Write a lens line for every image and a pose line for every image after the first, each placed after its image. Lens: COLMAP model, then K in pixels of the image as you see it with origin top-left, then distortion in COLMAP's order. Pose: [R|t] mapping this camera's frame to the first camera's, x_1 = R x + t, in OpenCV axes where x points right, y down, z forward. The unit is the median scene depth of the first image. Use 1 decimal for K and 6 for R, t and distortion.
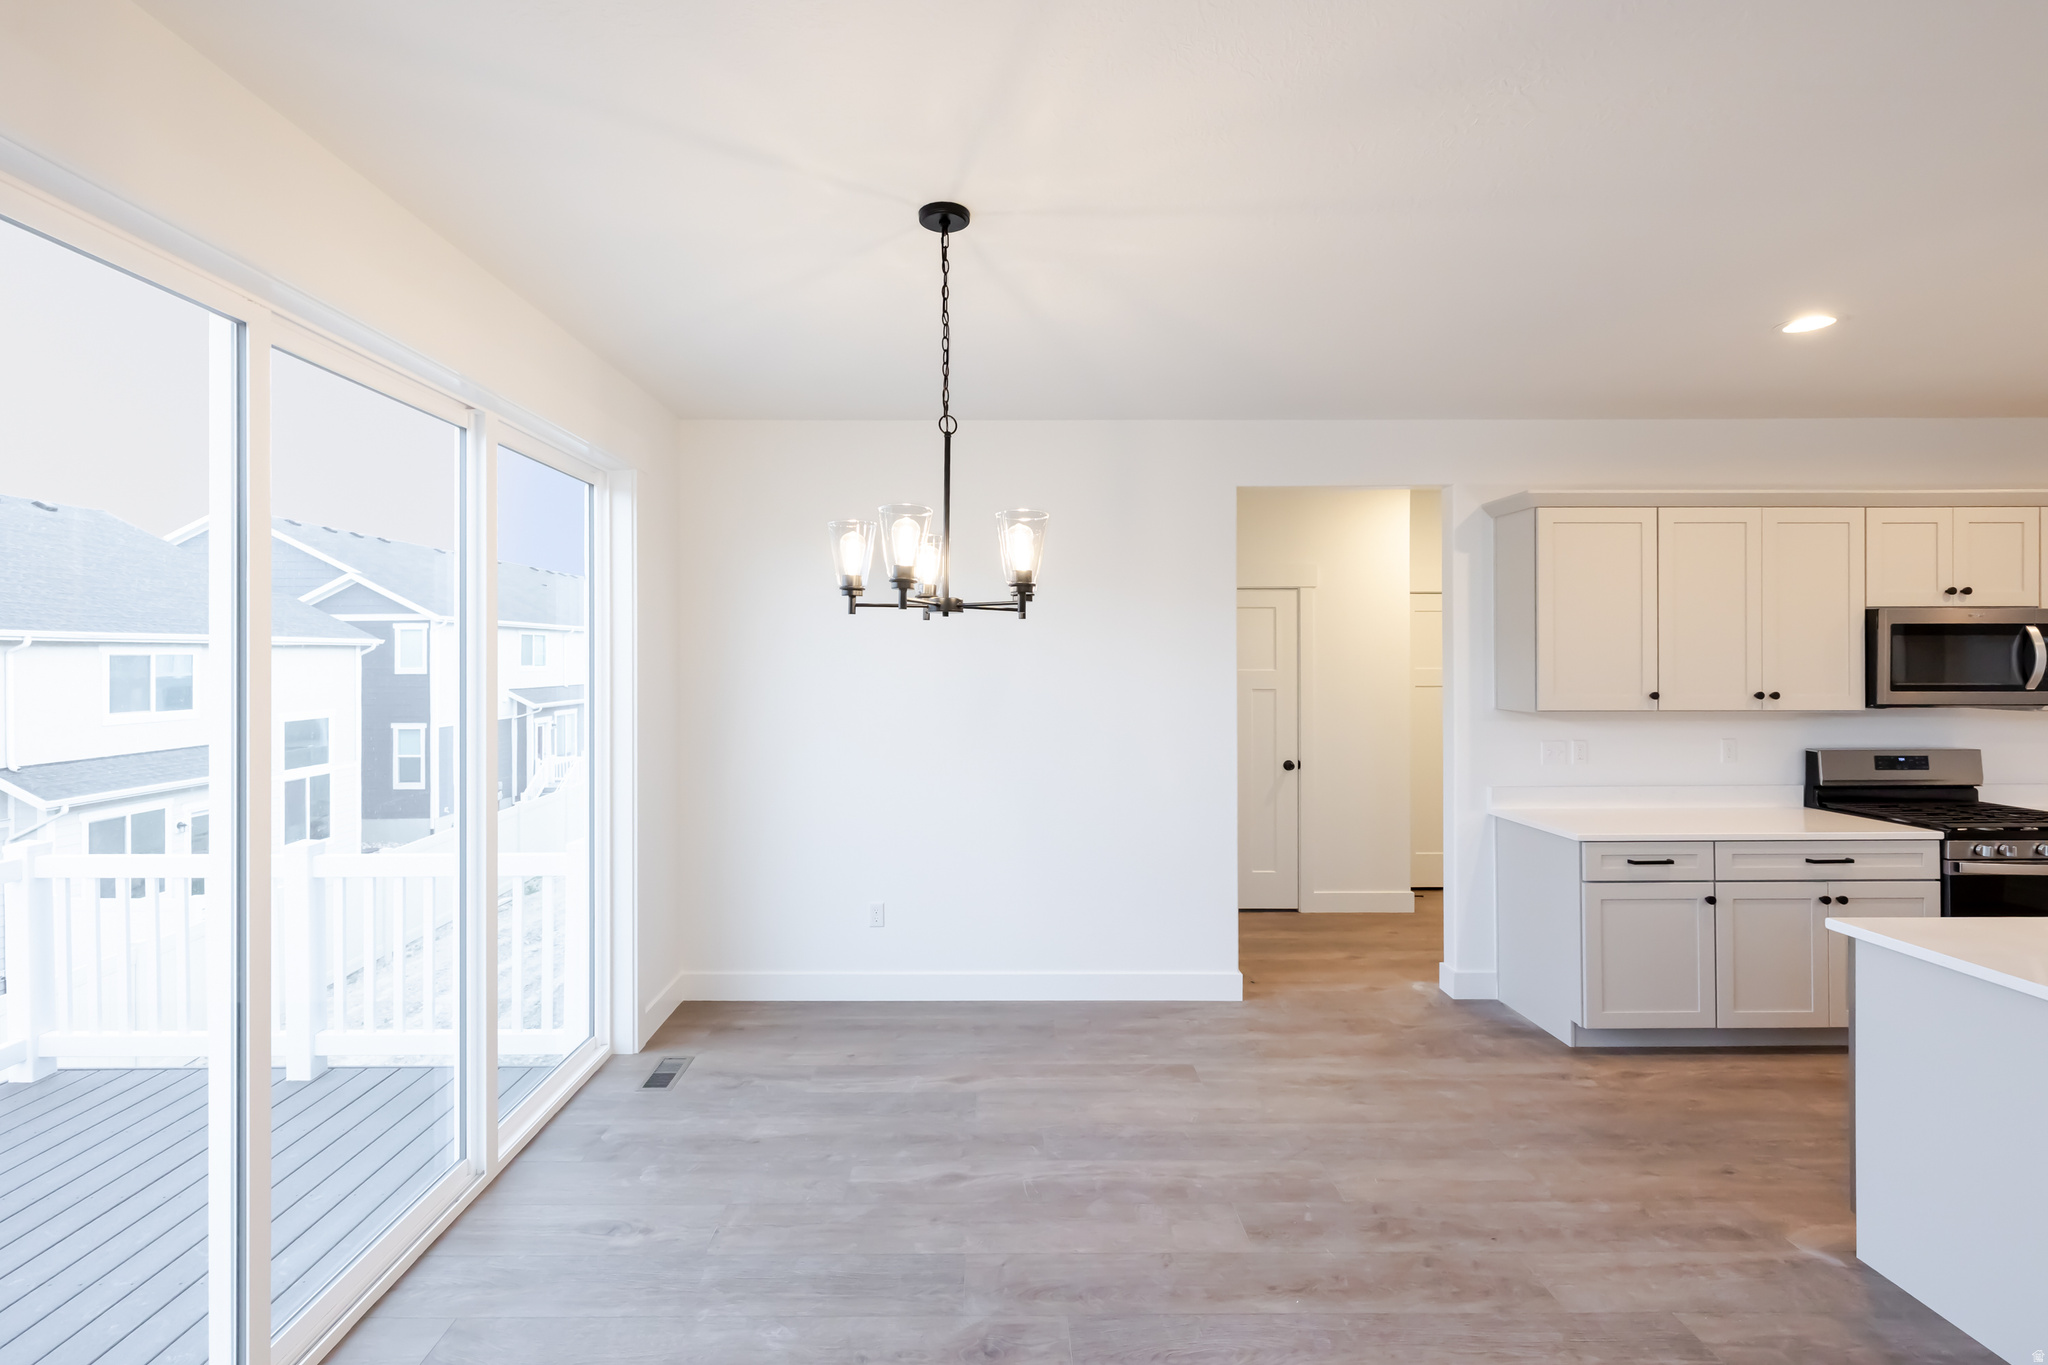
lens RADIAL K [[877.8, 0, 1011.0], [0, 877.8, 664.3], [0, 0, 1]] dist [0.002498, -0.000463]
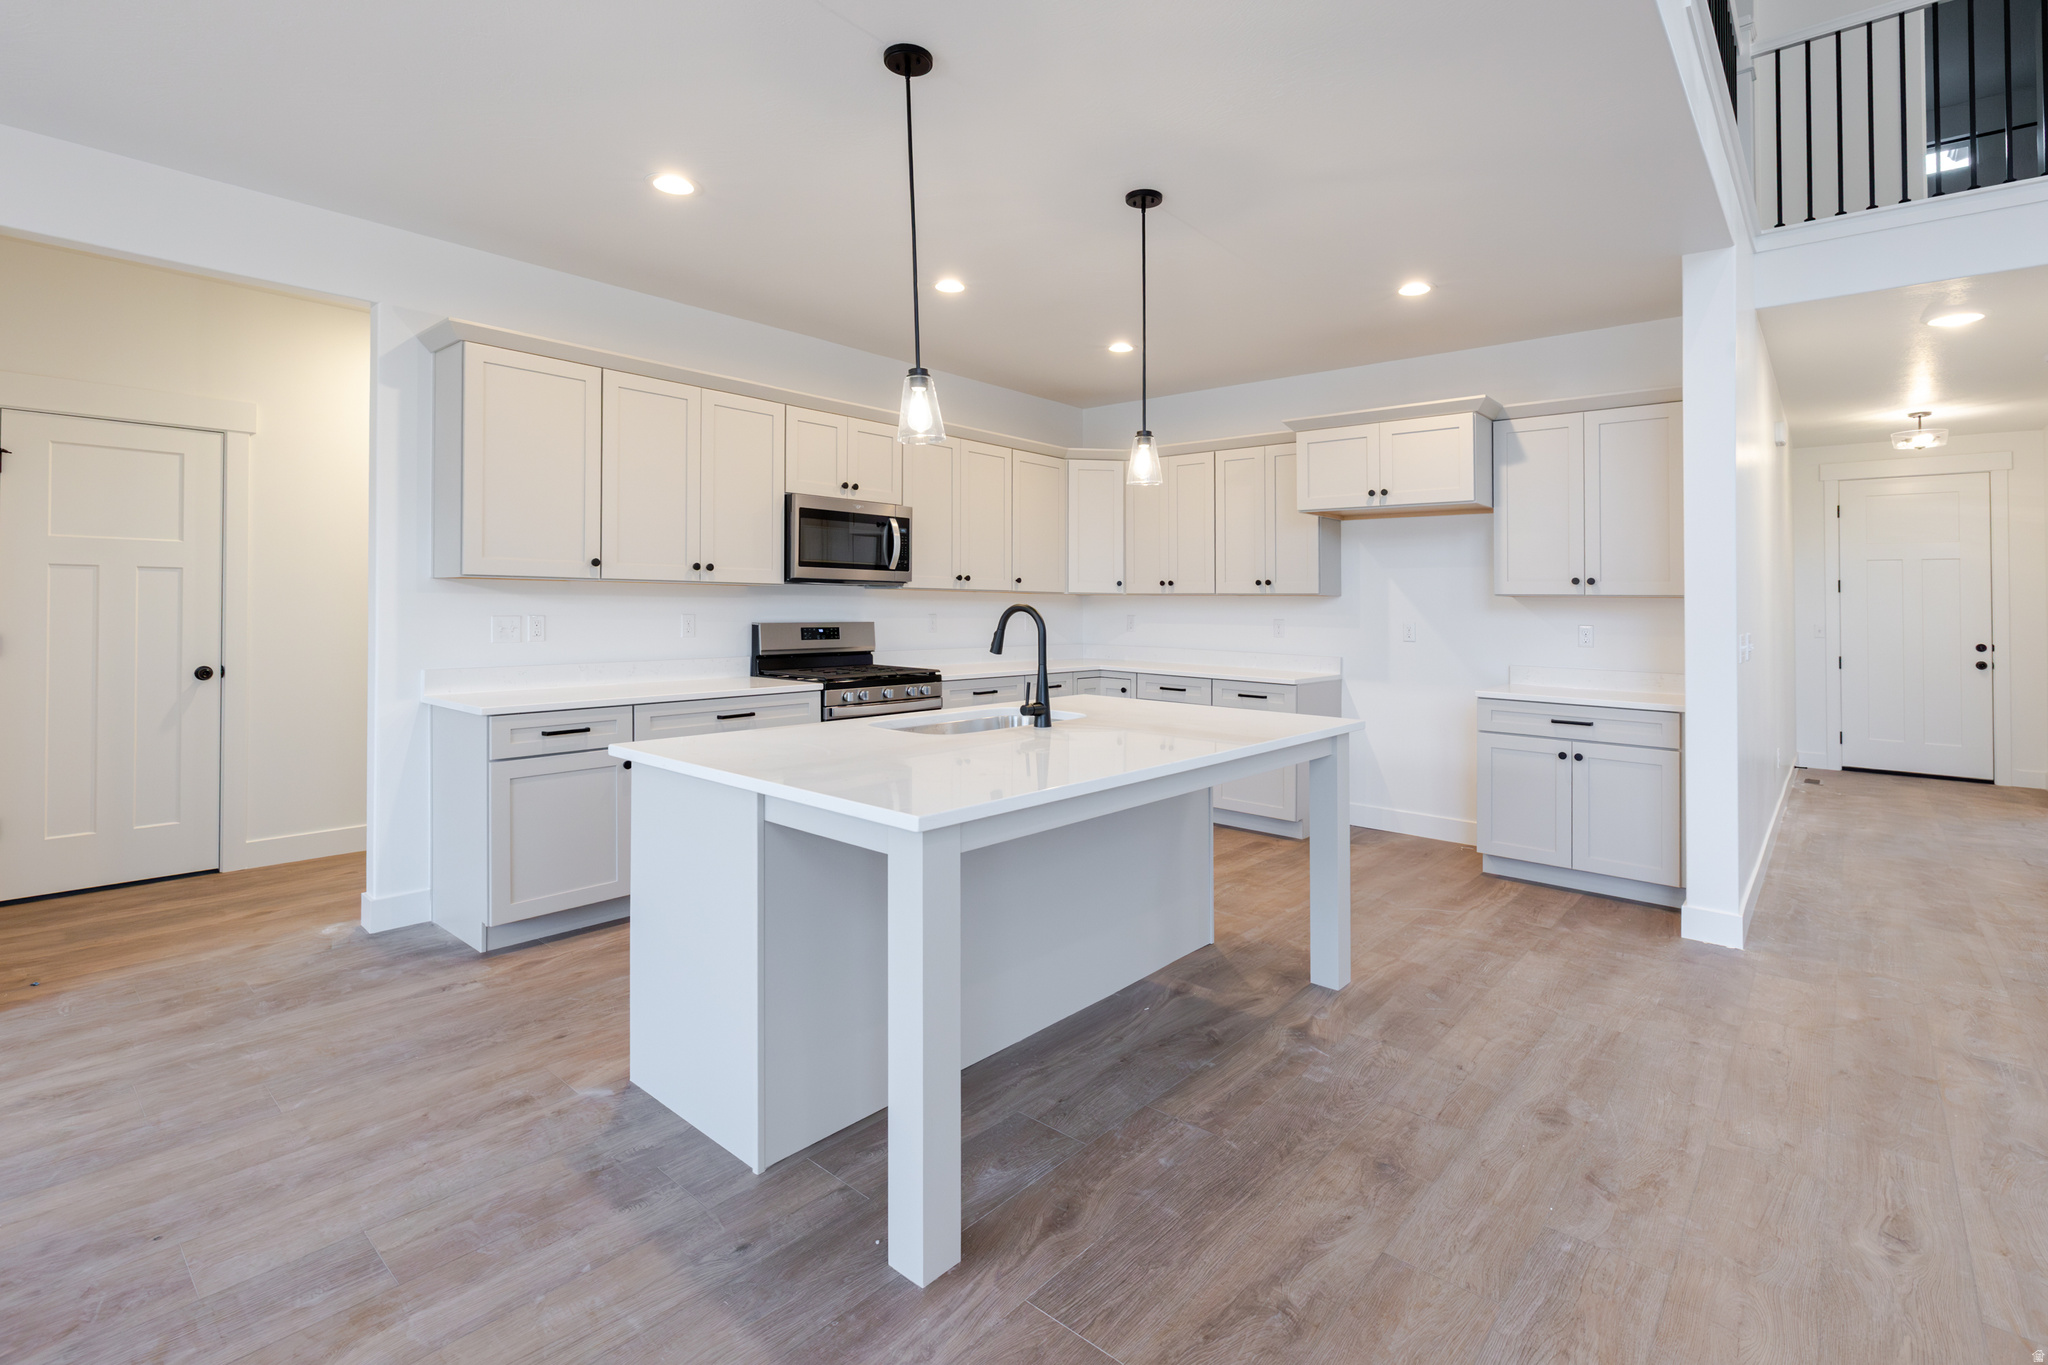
lens RADIAL K [[932.7, 0, 1012.4], [0, 932.7, 598.5], [0, 0, 1]] dist [-0.004520, -0.000028]
pose [[0.673260, 0.014940, 0.739254, 0.289913], [-0.007650, 0.999883, -0.013240, 0.085877], [-0.739366, 0.003258, 0.673296, -0.020962]]
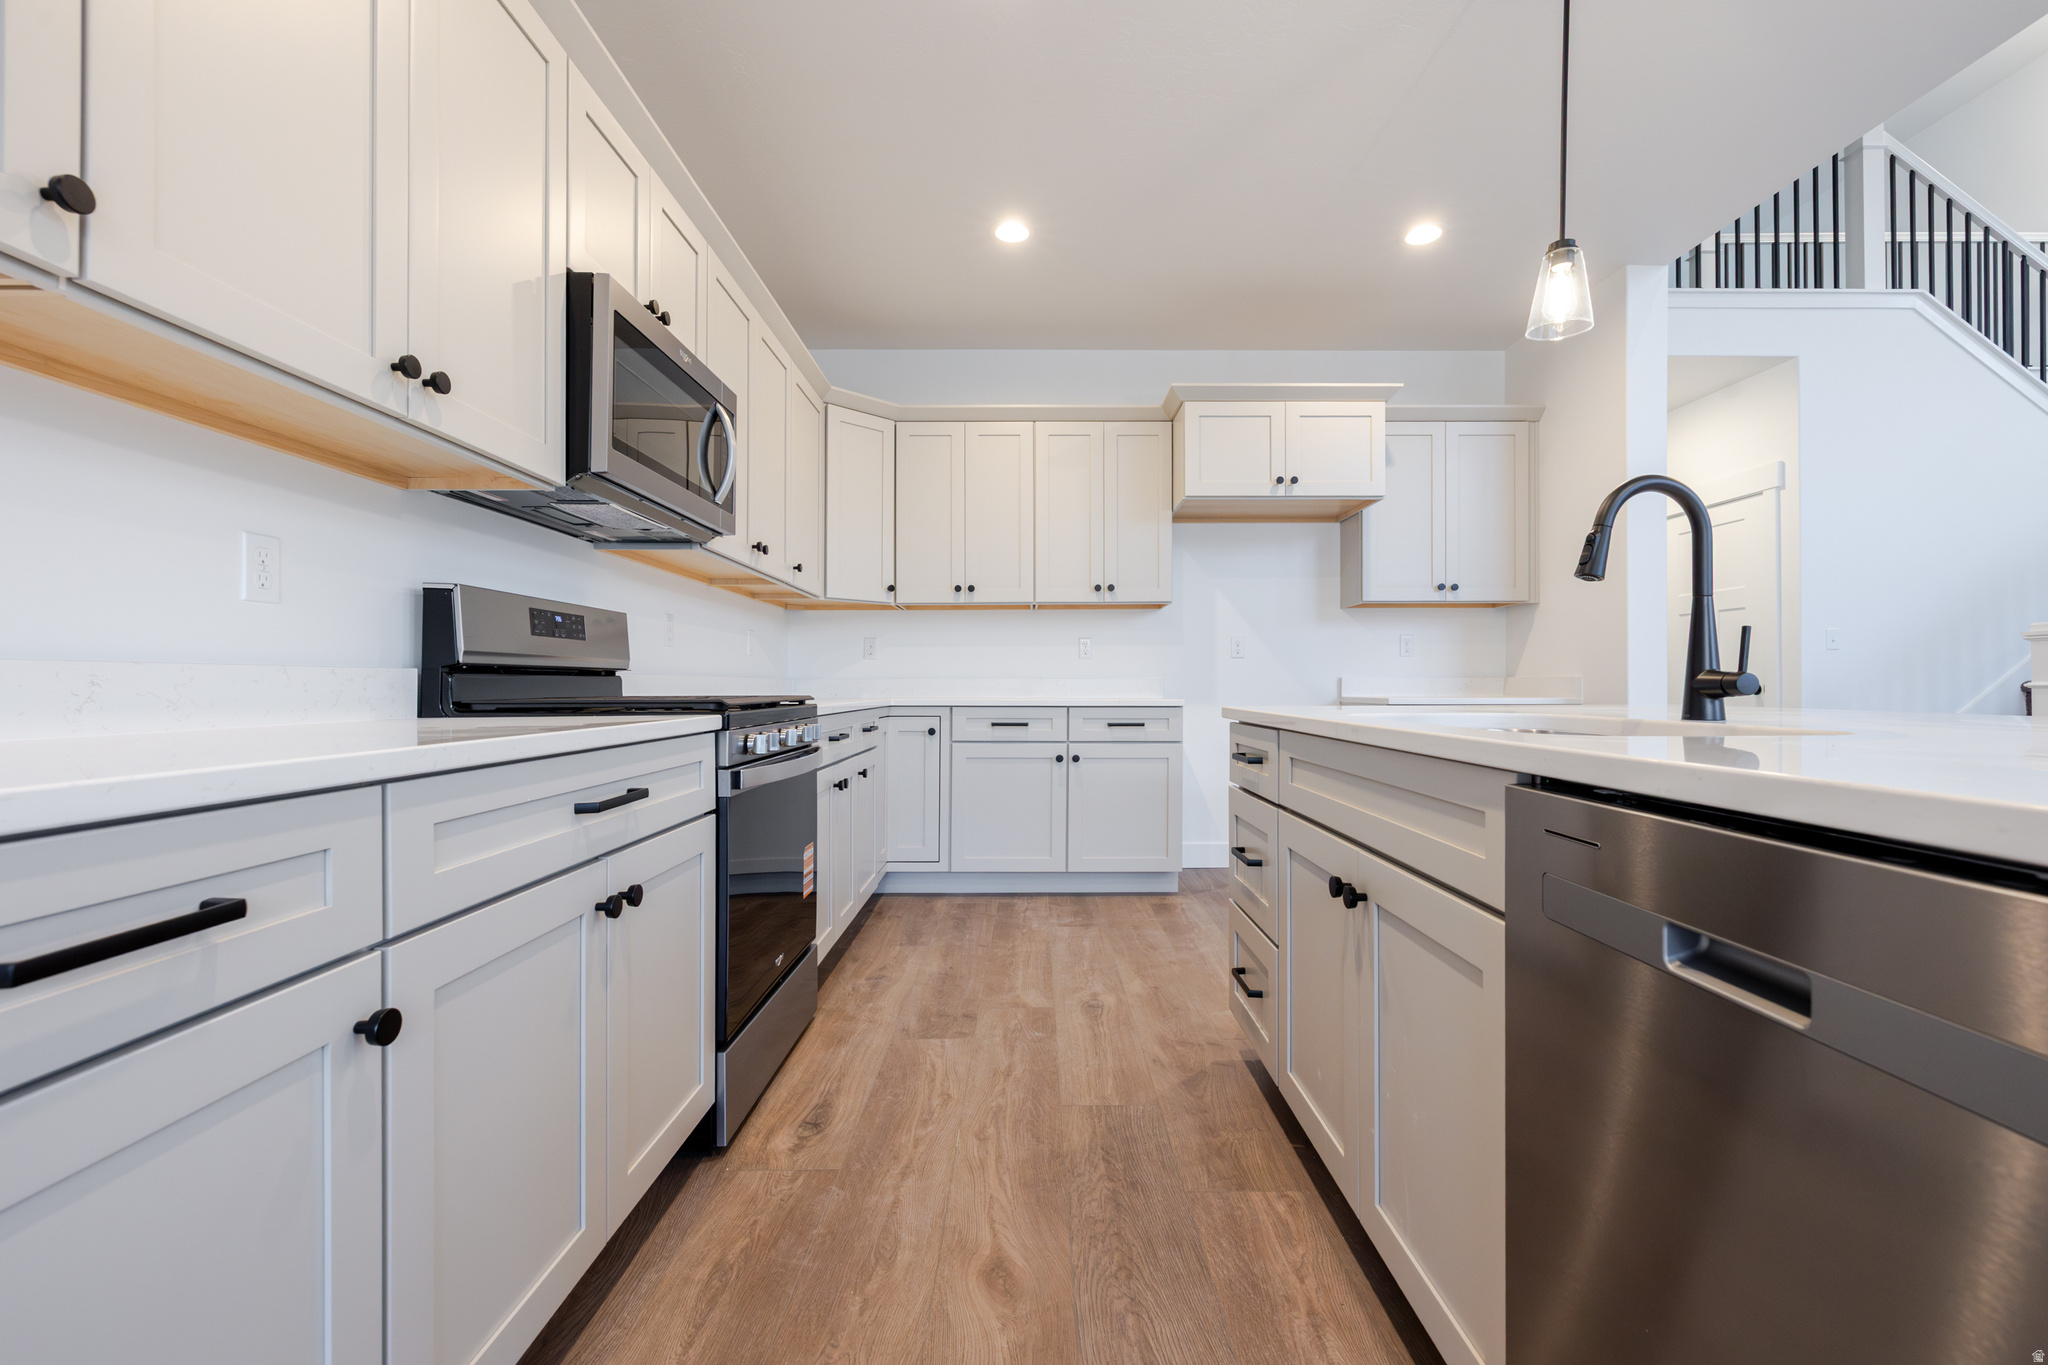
lens RADIAL K [[877.8, 0, 1027.9], [0, 877.8, 667.5], [0, 0, 1]] dist [0.002498, -0.000463]
pose [[-0.001006, 0.023109, 0.999732, 0.511109], [0.011220, 0.999670, -0.023096, 0.164580], [-0.999937, 0.011194, -0.001265, 0.764030]]
